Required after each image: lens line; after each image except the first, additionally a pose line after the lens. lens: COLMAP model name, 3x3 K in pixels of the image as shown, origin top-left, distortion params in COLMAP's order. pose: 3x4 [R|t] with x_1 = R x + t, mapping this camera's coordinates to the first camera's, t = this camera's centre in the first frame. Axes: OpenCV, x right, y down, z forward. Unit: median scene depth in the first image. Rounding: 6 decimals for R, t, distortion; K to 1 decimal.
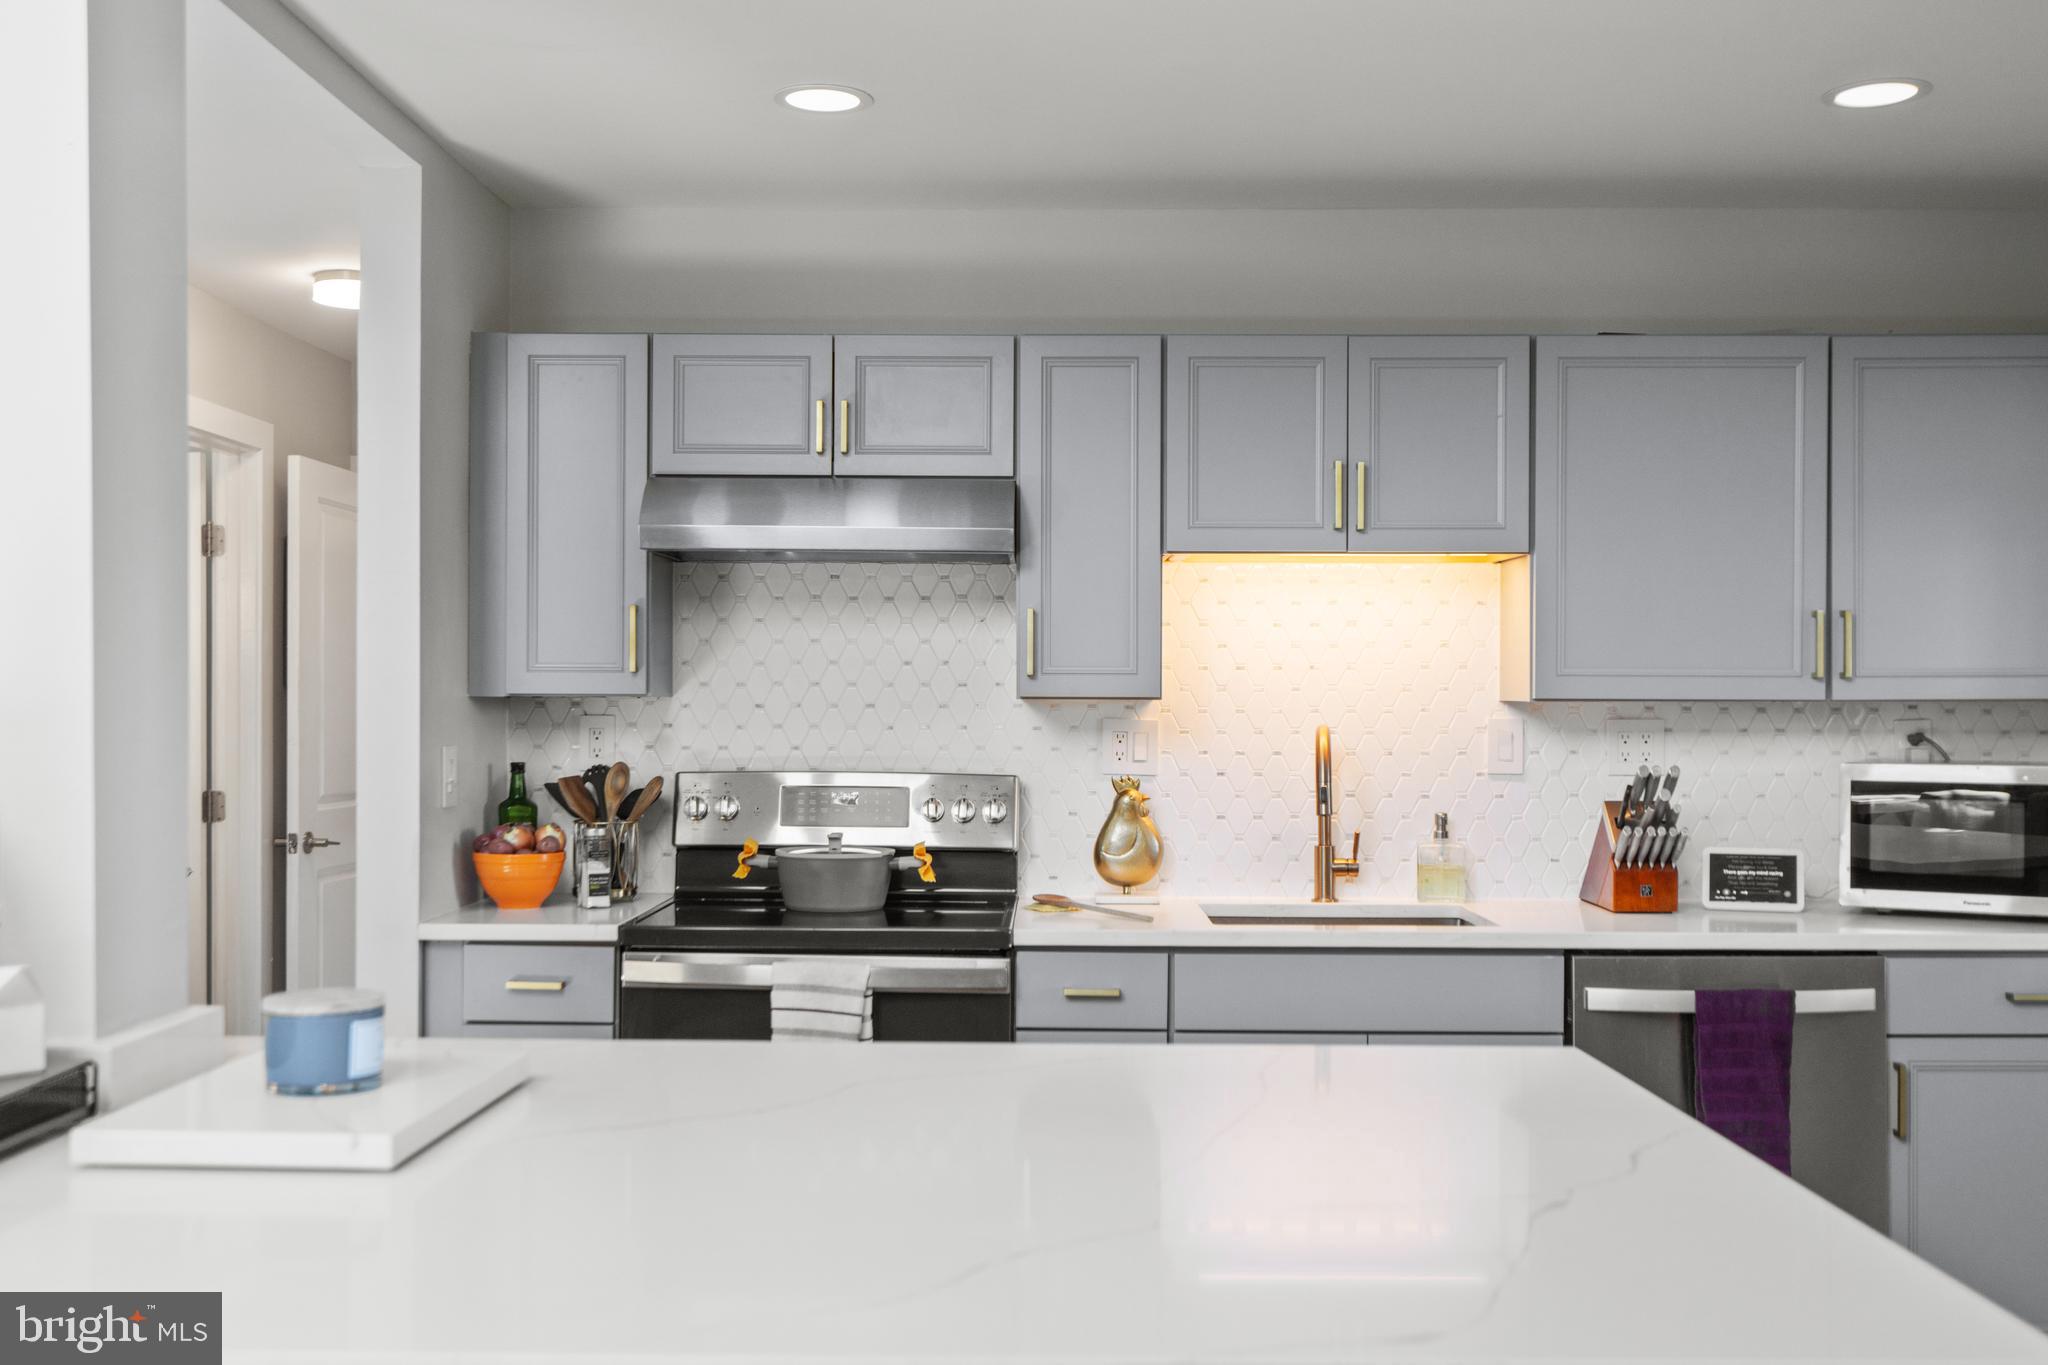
lens RADIAL K [[2021.3, 0, 1022.2], [0, 2021.3, 693.2], [0, 0, 1]] dist [-0.000438, 0.000000]
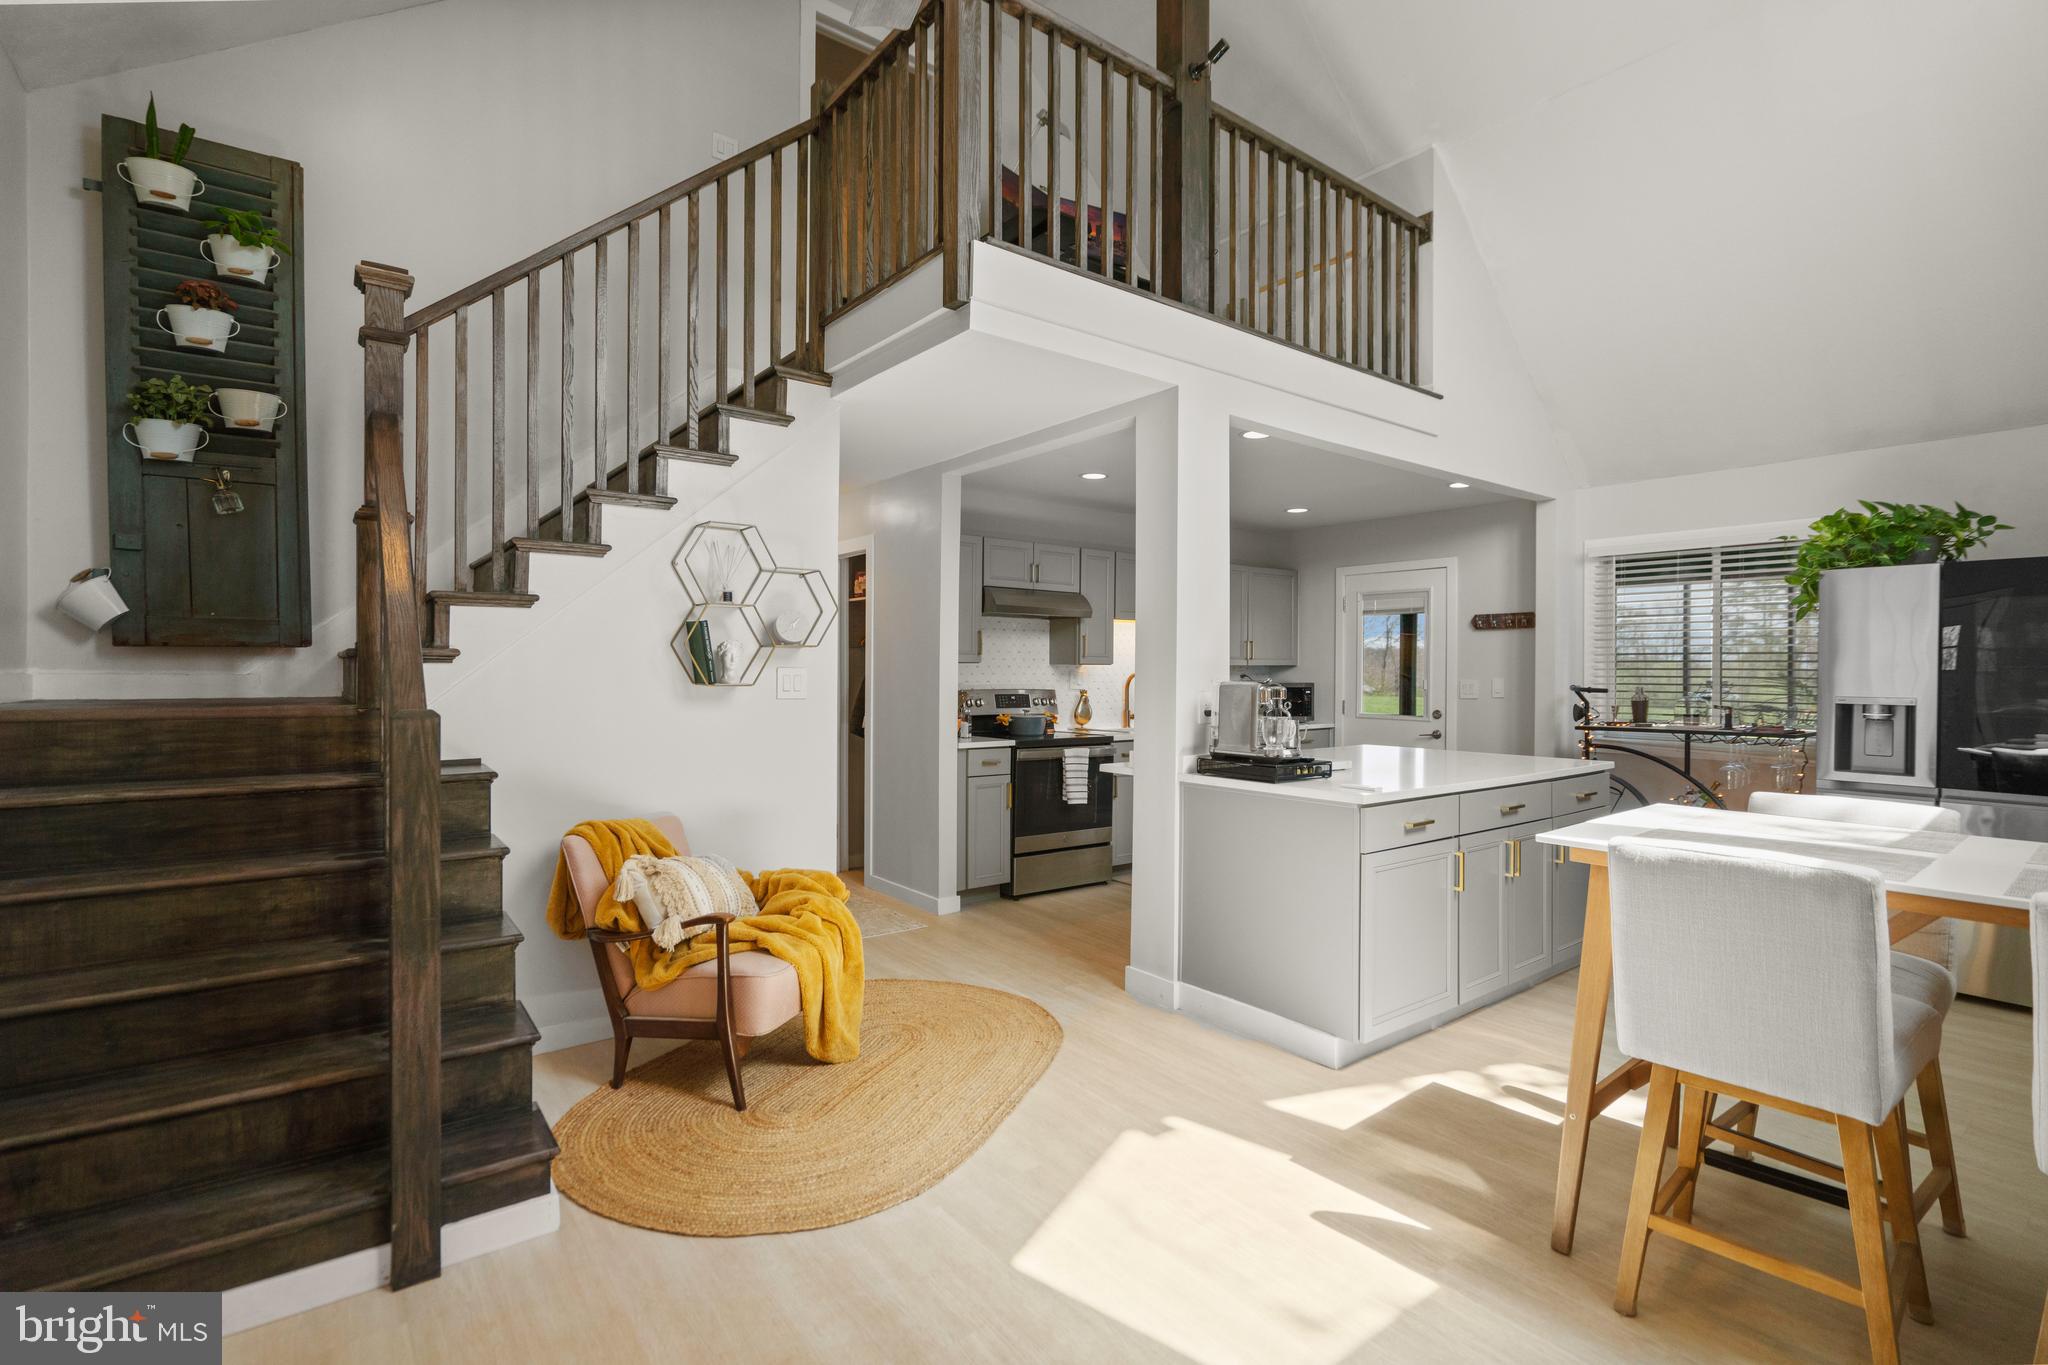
lens RADIAL K [[934.7, 0, 1013.8], [0, 934.7, 675.0], [0, 0, 1]] dist [-0.001704, 0.002964]
pose [[0.782538, -0.004838, 0.622583, -0.981703], [-0.001037, 0.999958, 0.009073, 0.005988], [-0.622601, -0.007745, 0.782501, -0.065363]]
